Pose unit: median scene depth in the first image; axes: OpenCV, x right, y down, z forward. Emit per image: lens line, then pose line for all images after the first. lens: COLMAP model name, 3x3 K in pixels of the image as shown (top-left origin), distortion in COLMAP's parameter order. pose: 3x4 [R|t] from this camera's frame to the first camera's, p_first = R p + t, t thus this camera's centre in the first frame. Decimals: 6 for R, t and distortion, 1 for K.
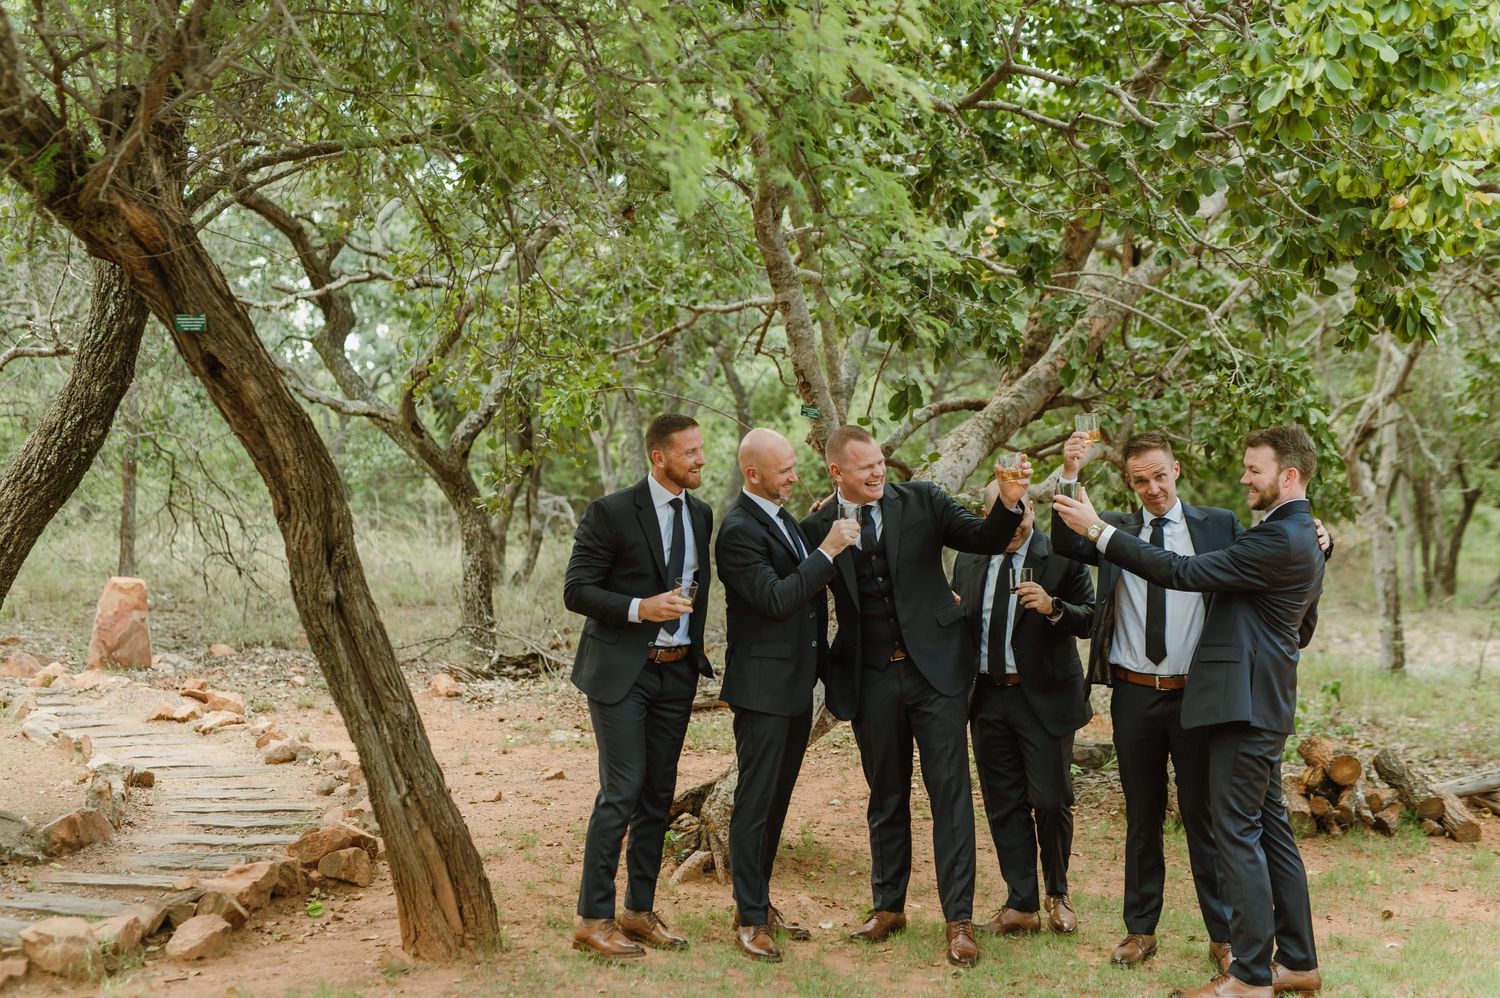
lens RADIAL K [[2104.7, 0, 701.1], [0, 2104.7, 500.8], [0, 0, 1]] dist [0.114826, 0.134203]
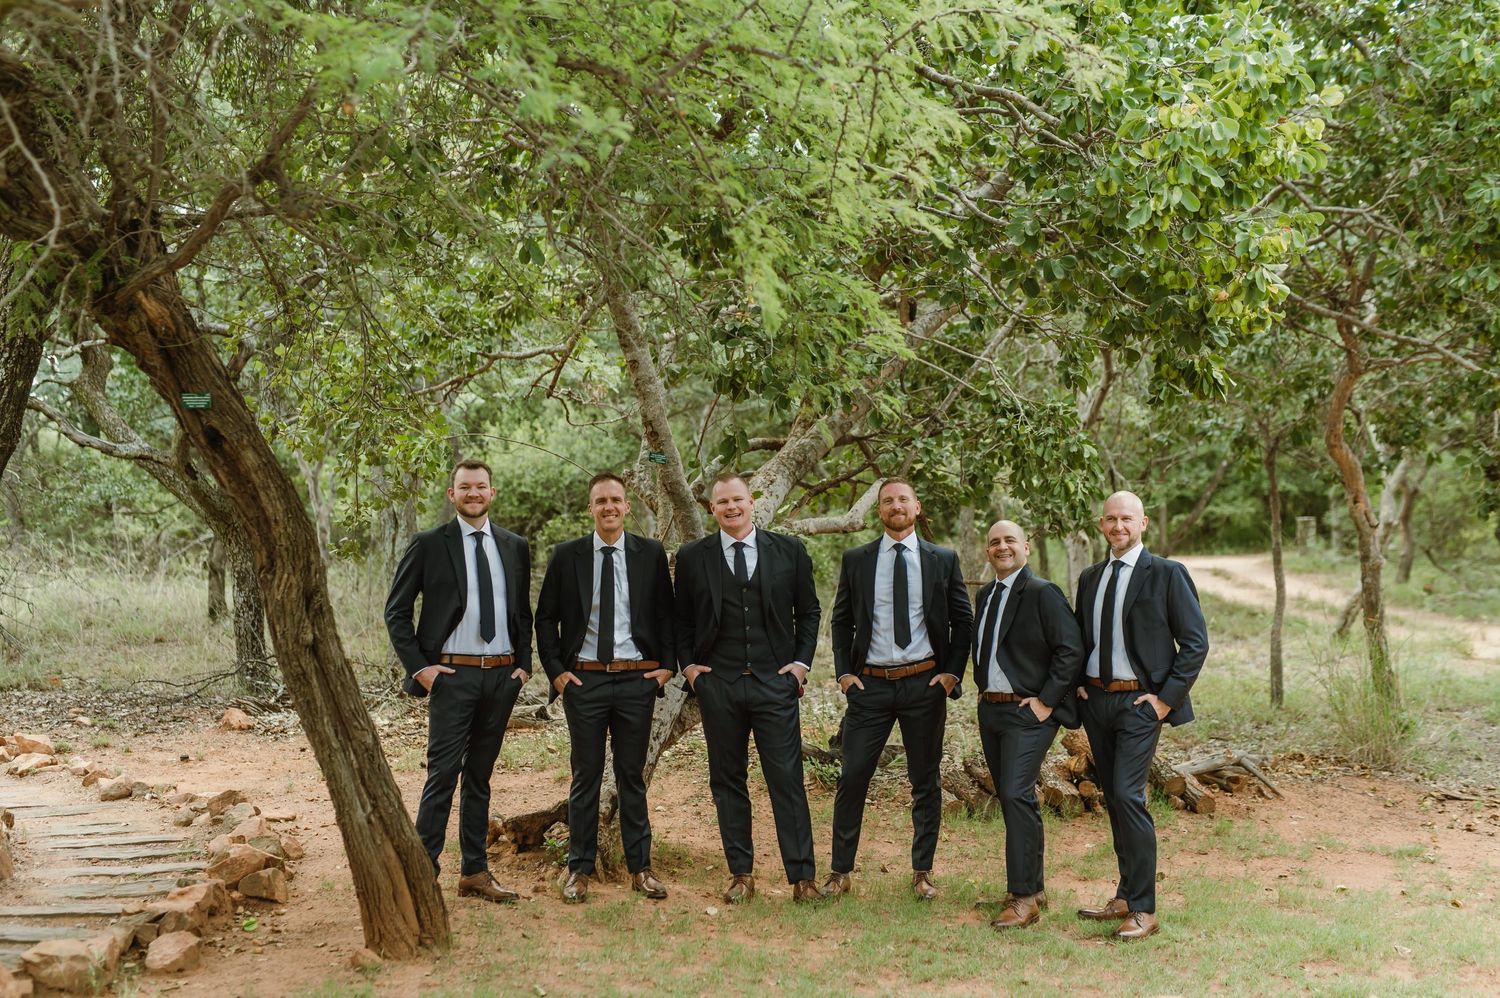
lens RADIAL K [[2107.1, 0, 707.6], [0, 2107.1, 508.0], [0, 0, 1]] dist [0.121215, 0.095118]
pose [[0.985416, -0.023674, 0.168507, -0.101506], [0.024614, 0.999691, -0.003487, -0.010048], [-0.168372, 0.007583, 0.985694, -0.097443]]
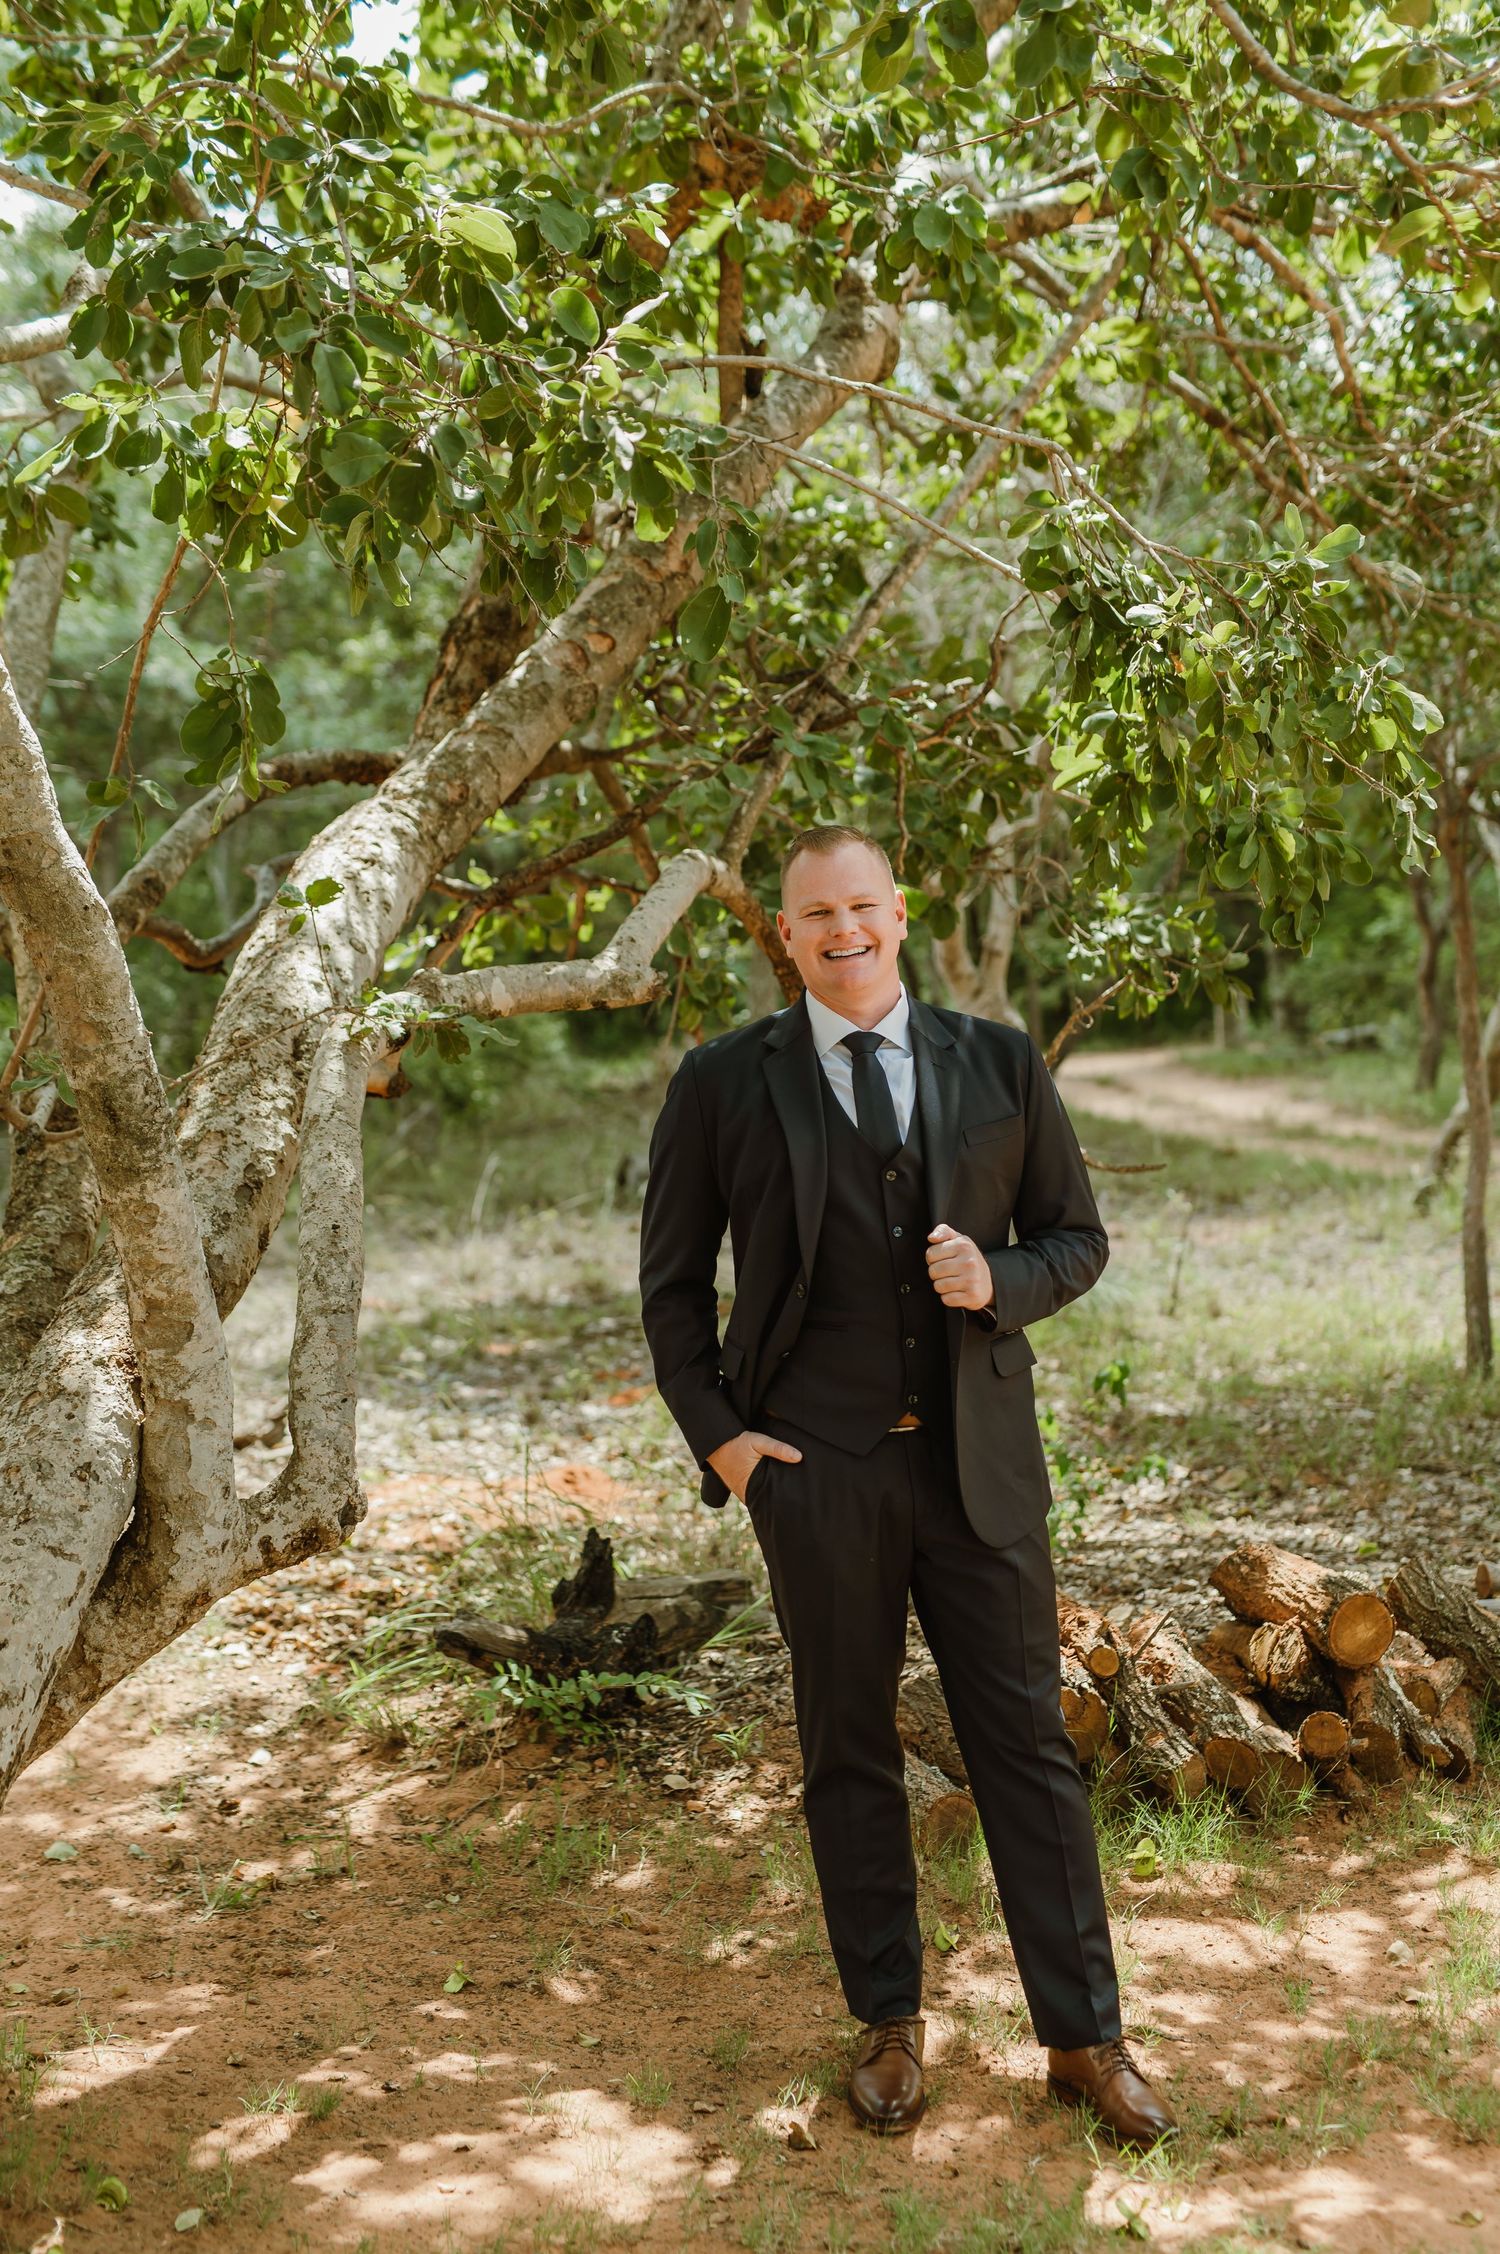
lens RADIAL K [[3258.9, 0, 793.2], [0, 3258.9, 1124.8], [0, 0, 1]] dist [0.153402, 0.003412]
pose [[0.943951, -0.062965, 0.324025, 0.006125], [0.052243, 0.997764, 0.041693, -0.000759], [-0.325925, -0.022428, 0.945129, 0.451904]]
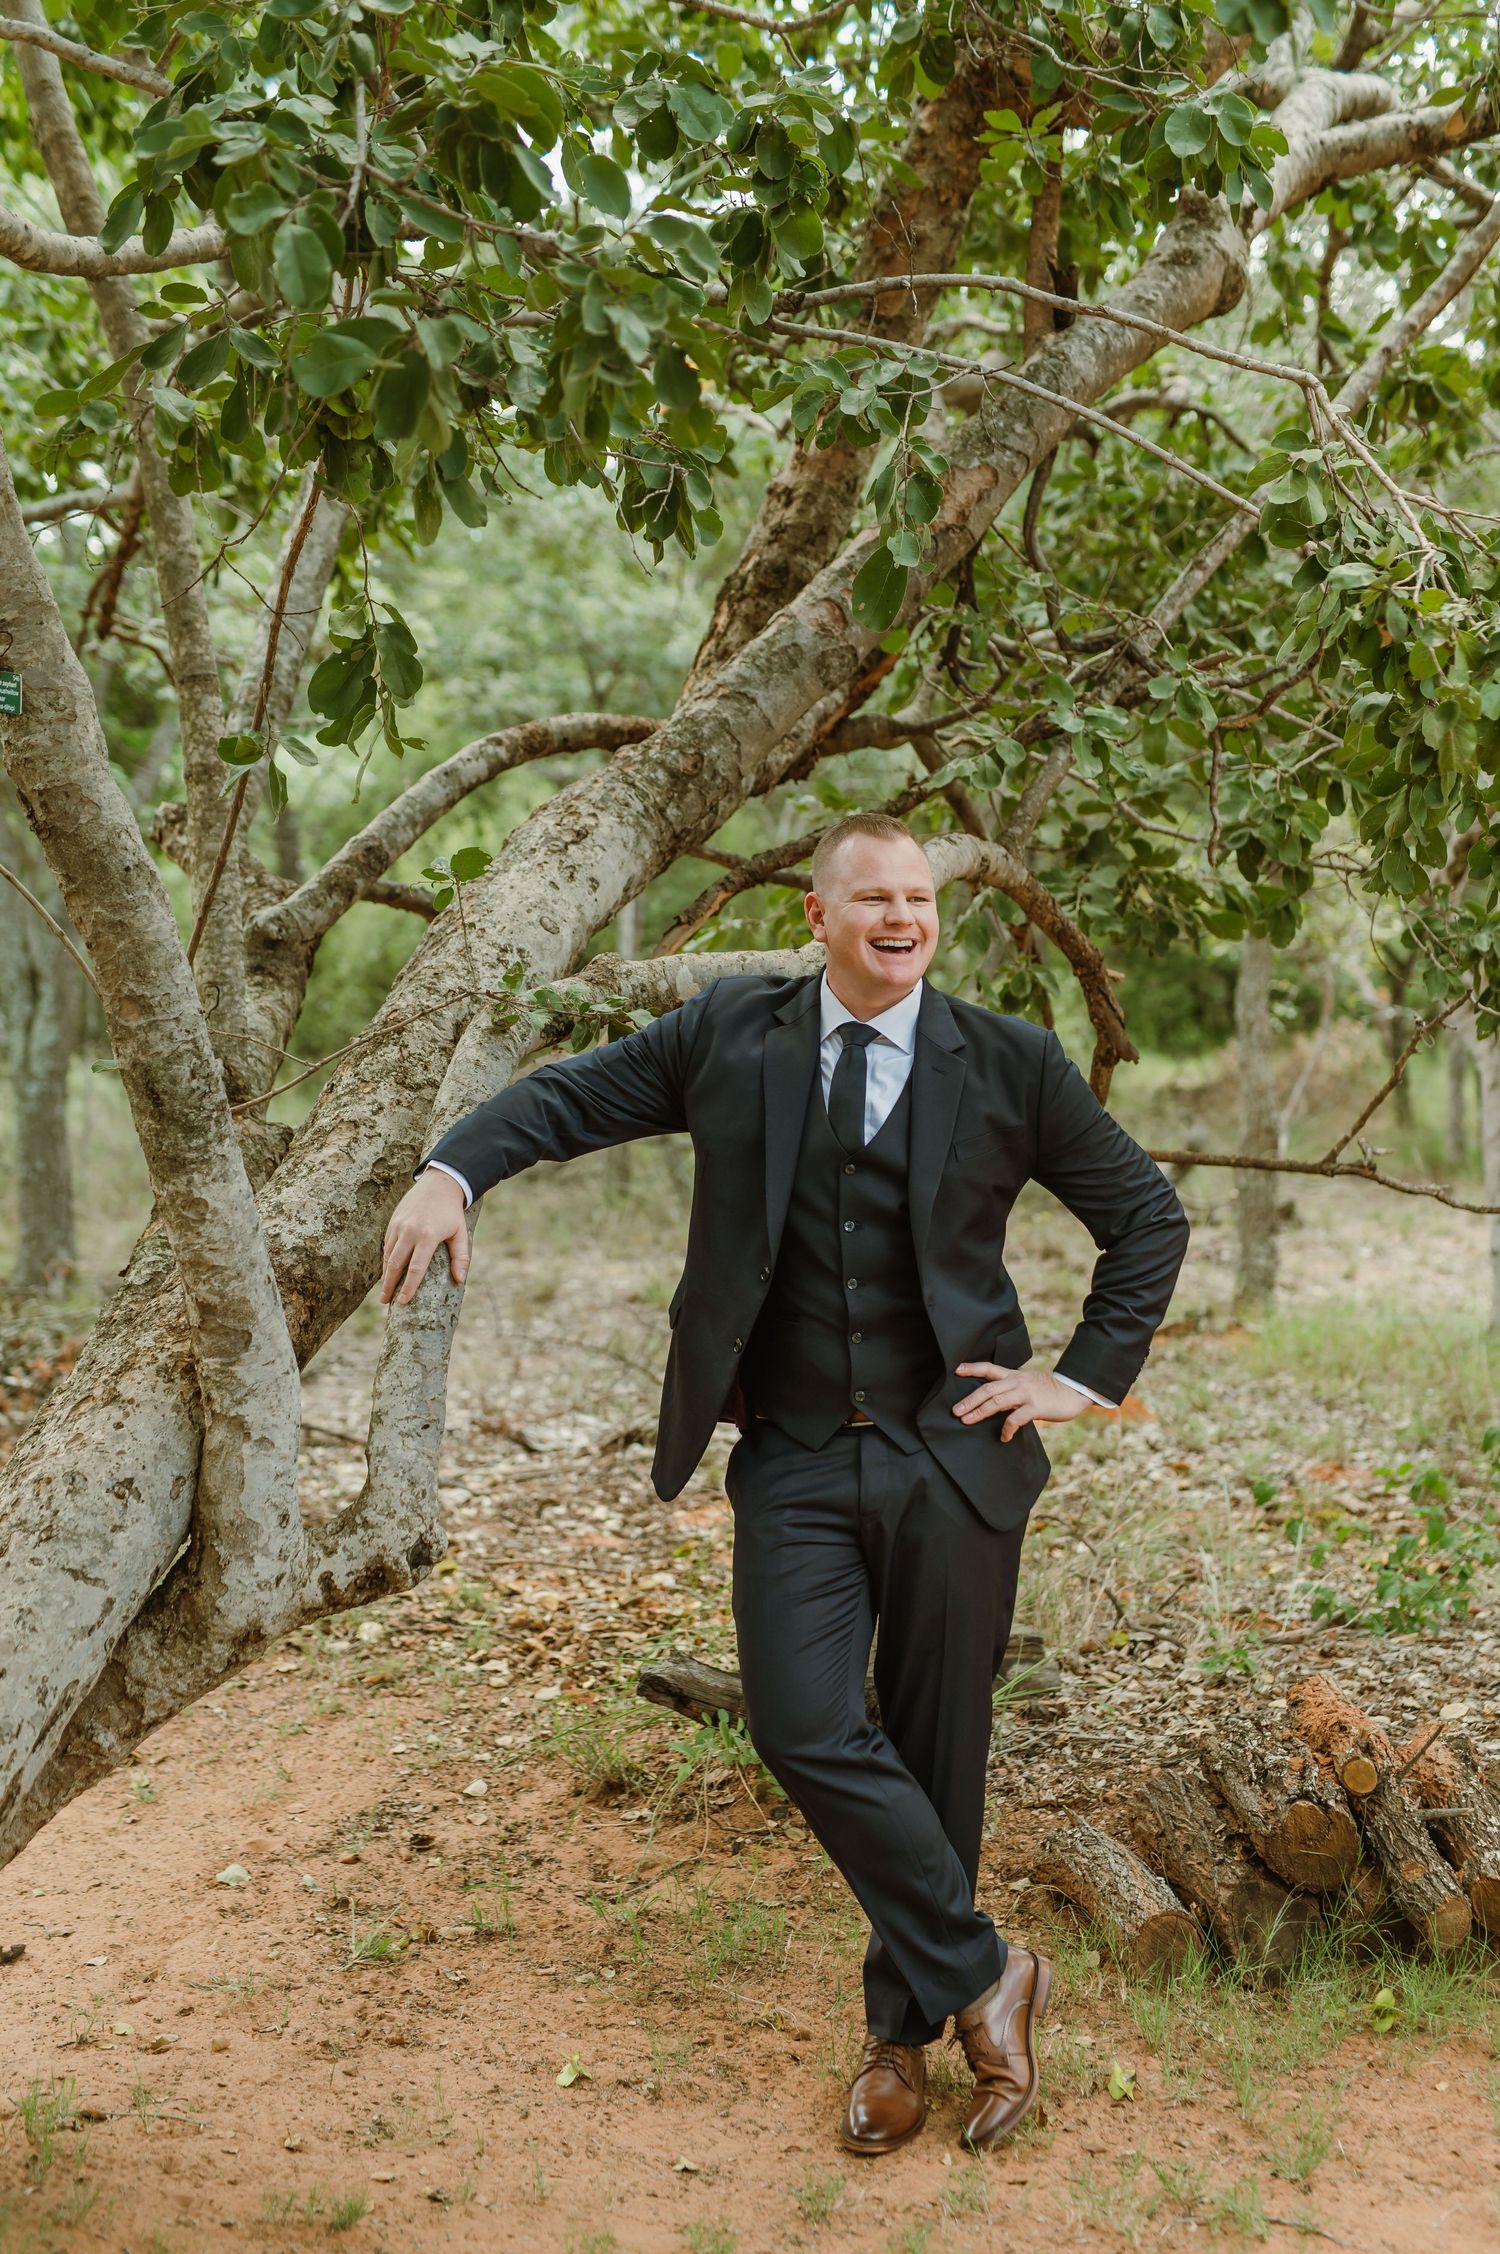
lens RADIAL K [[3265.1, 0, 750.0], [0, 3265.1, 1127.0], [0, 0, 1]] dist [0.130115, 0.143166]
pose [[0.990933, -0.017173, 0.133256, 0.084272], [0.012242, 0.999213, 0.037738, 0.000840], [-0.133799, -0.035764, 0.990363, 0.494678]]
